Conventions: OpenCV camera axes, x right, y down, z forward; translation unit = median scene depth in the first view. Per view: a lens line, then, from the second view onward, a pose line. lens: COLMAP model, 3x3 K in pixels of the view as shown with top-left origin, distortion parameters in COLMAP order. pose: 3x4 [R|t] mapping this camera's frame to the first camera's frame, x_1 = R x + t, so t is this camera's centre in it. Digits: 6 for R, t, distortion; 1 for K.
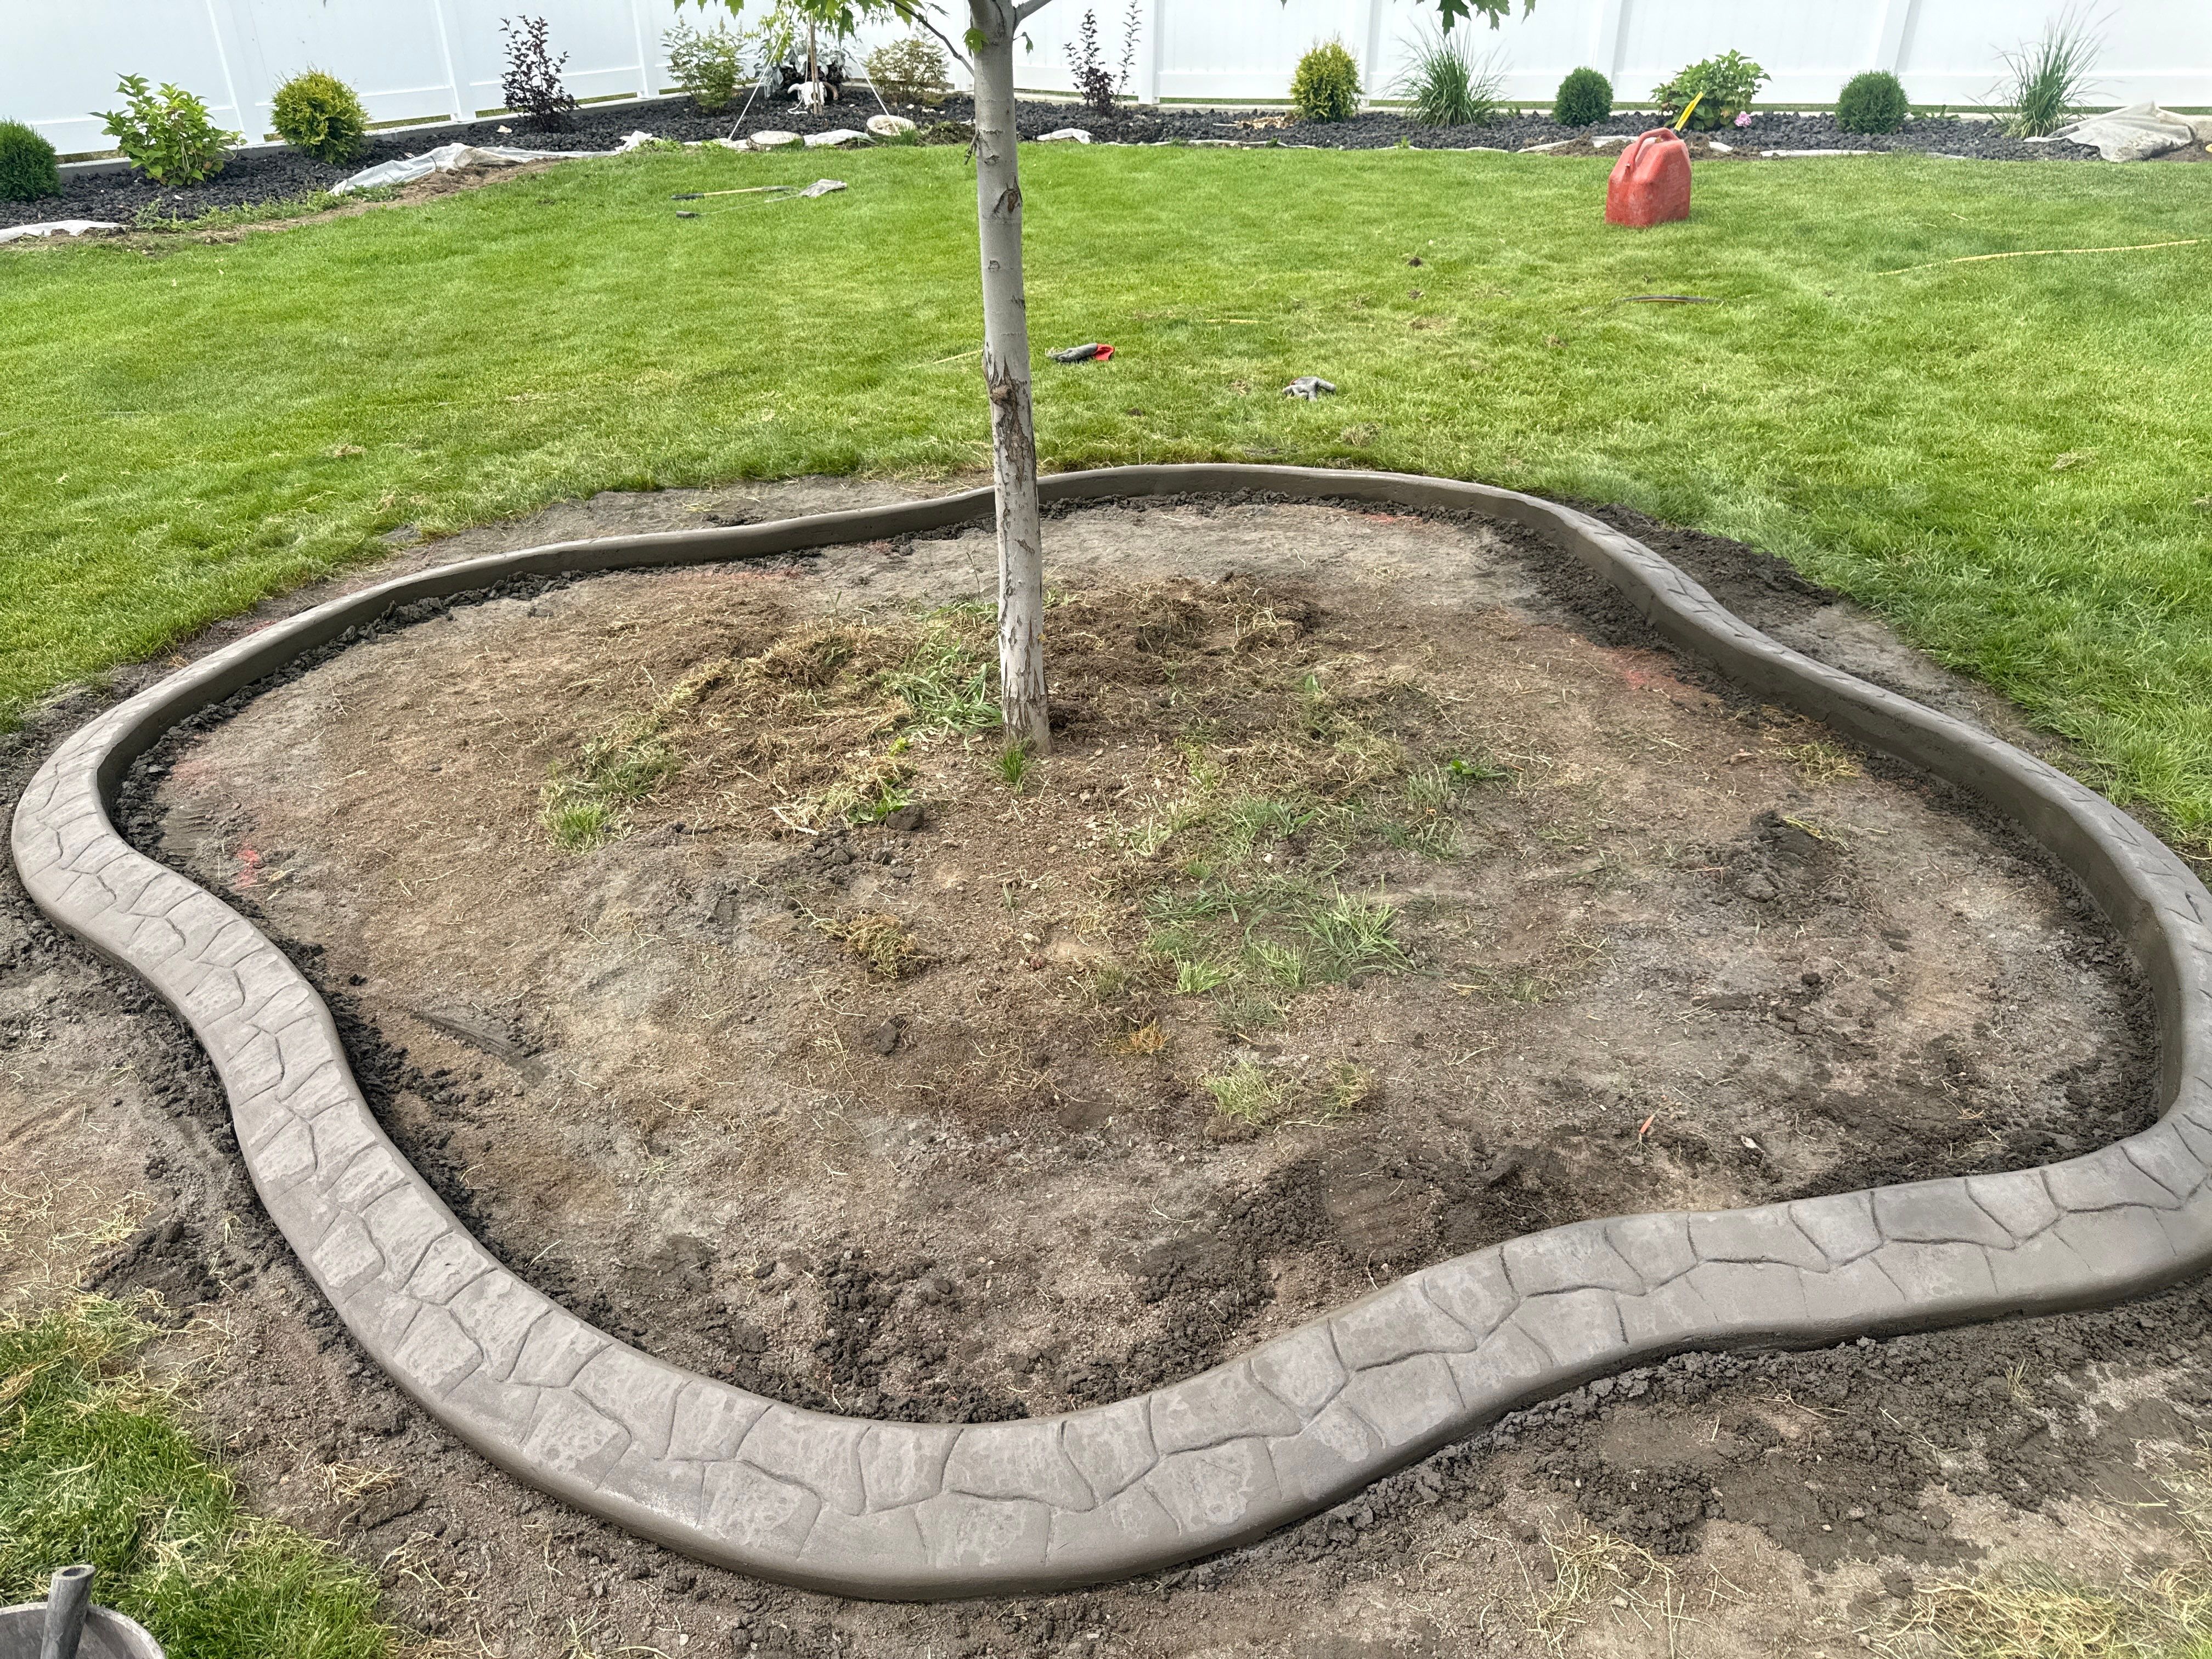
lens RADIAL K [[1562.0, 0, 1103.2], [0, 1562.0, 836.6], [0, 0, 1]] dist [-0.002605, -0.007215]
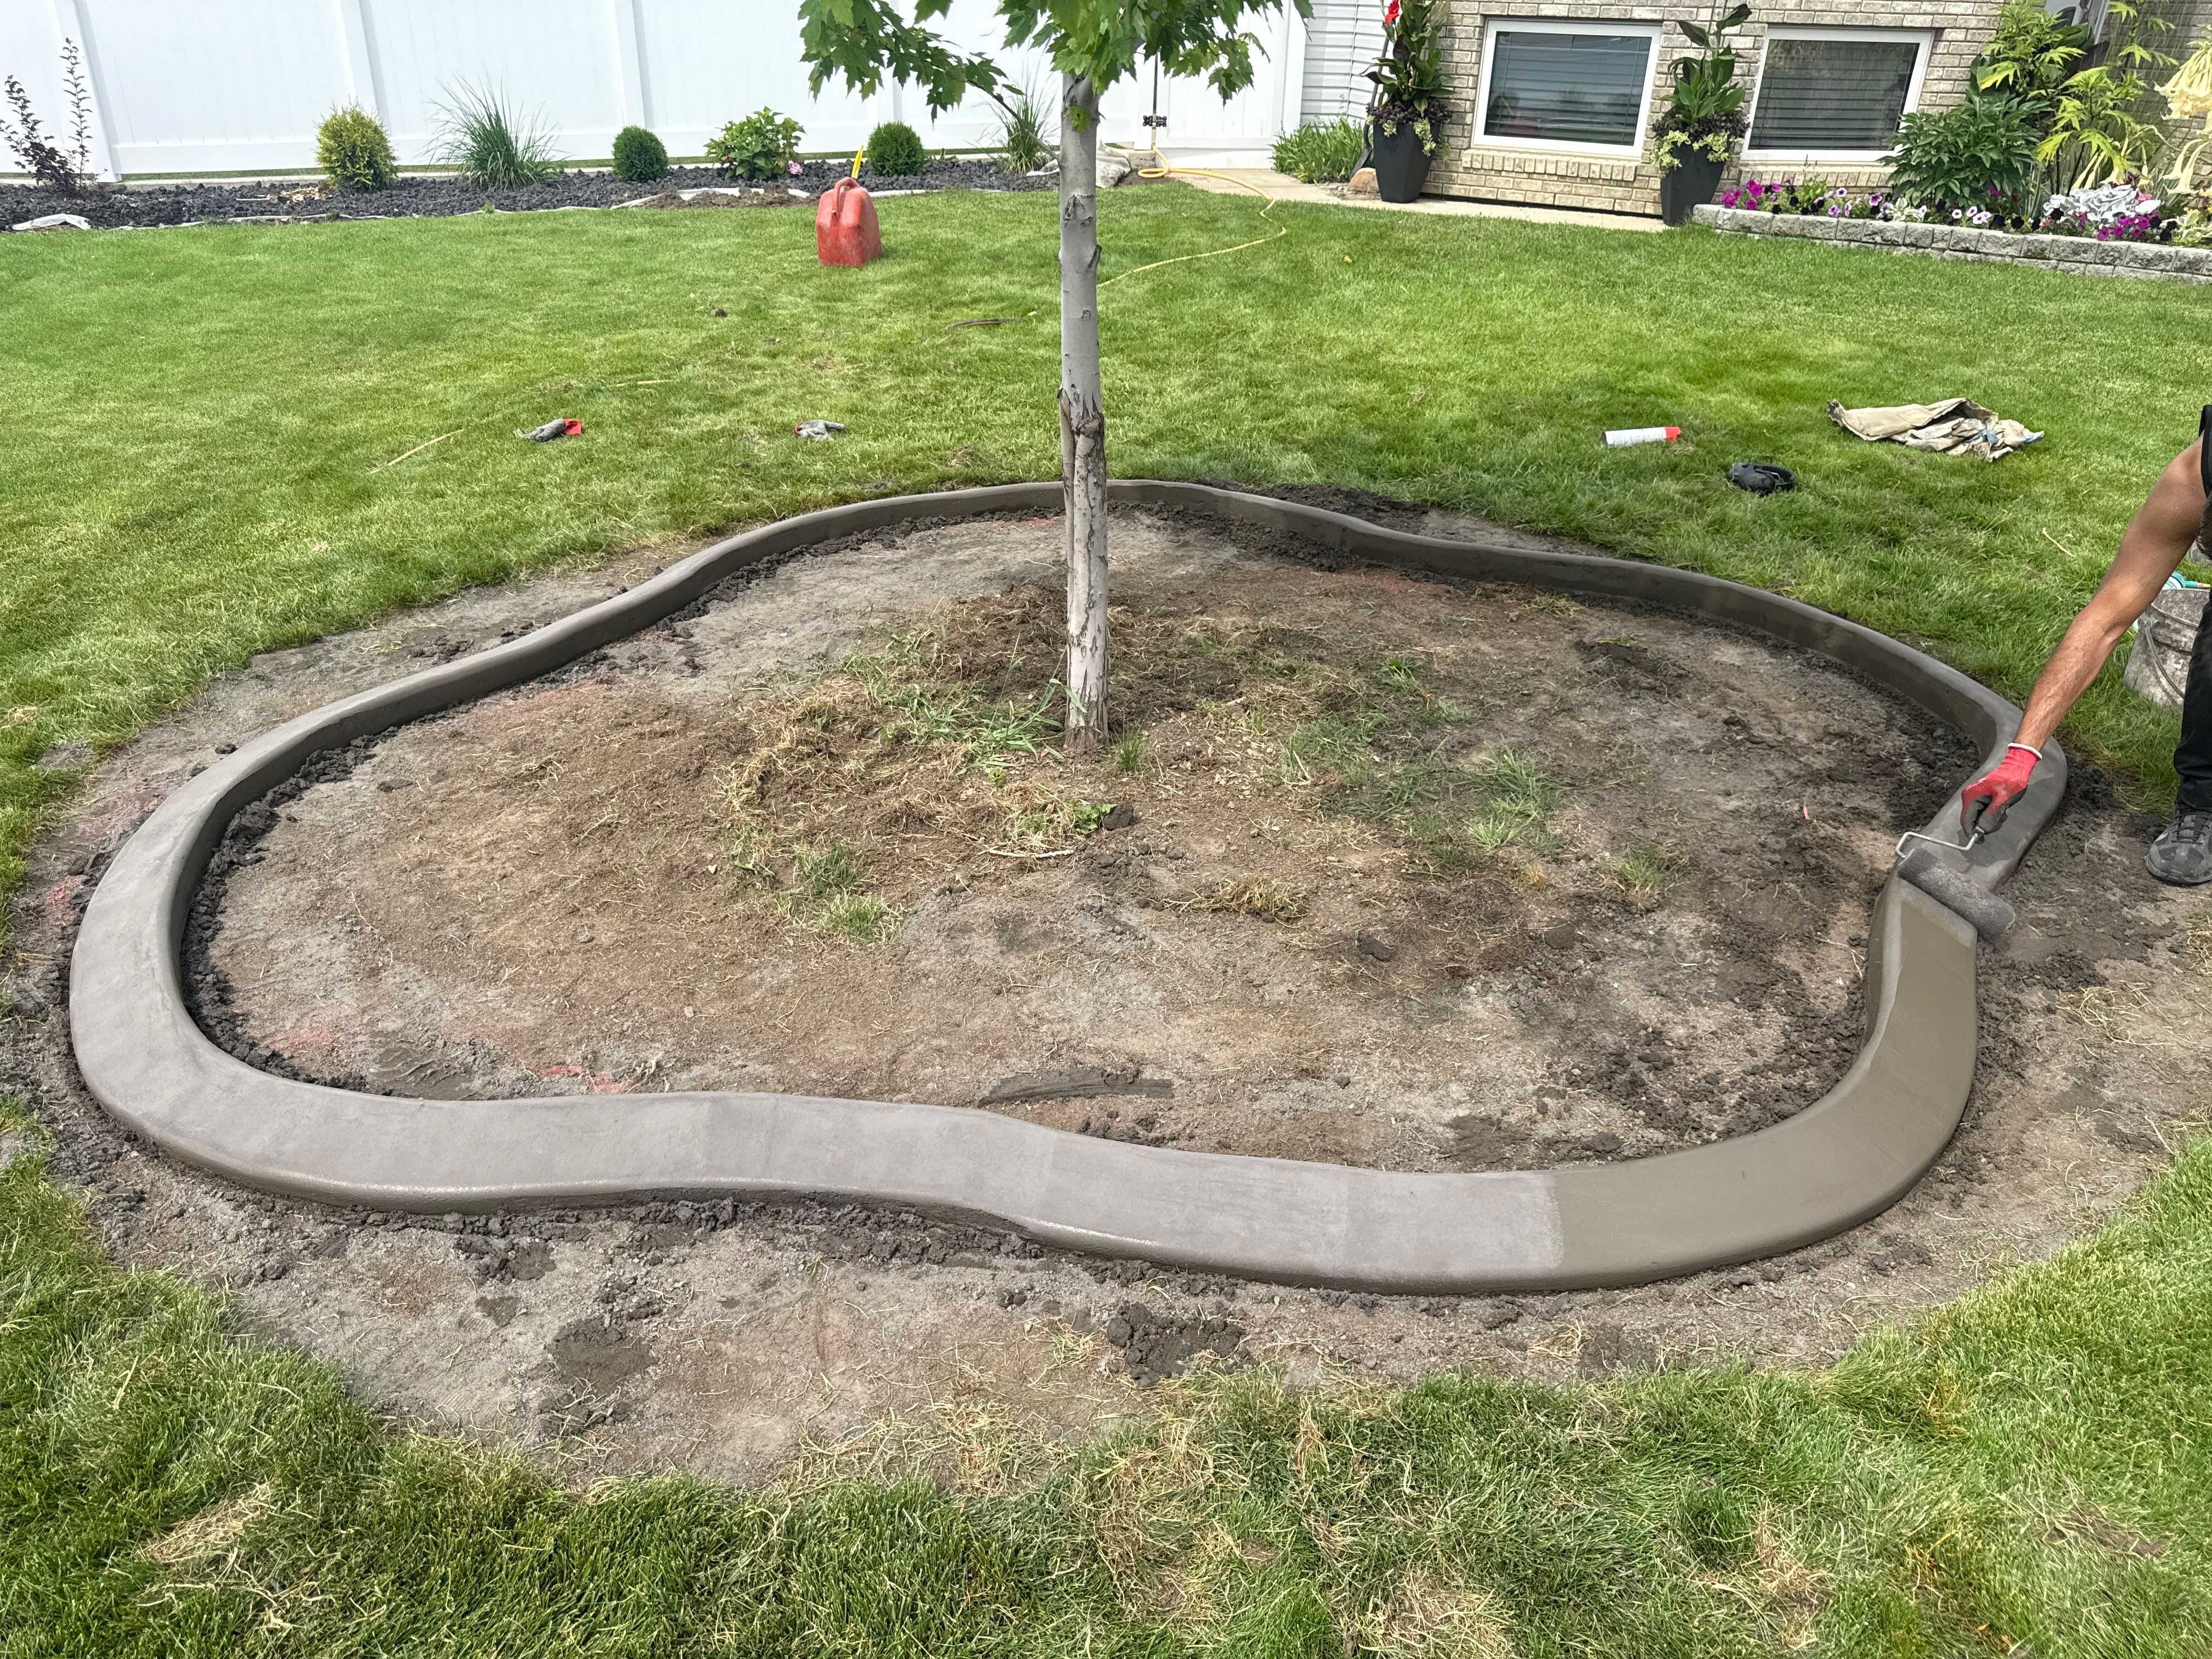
lens RADIAL K [[1562.0, 0, 1103.2], [0, 1562.0, 836.6], [0, 0, 1]] dist [-0.002605, -0.007215]
pose [[0.762443, -0.287995, 0.579430, -0.192178], [0.304484, 0.949834, 0.071442, -0.019913], [-0.570937, 0.121957, 0.811885, 0.029854]]
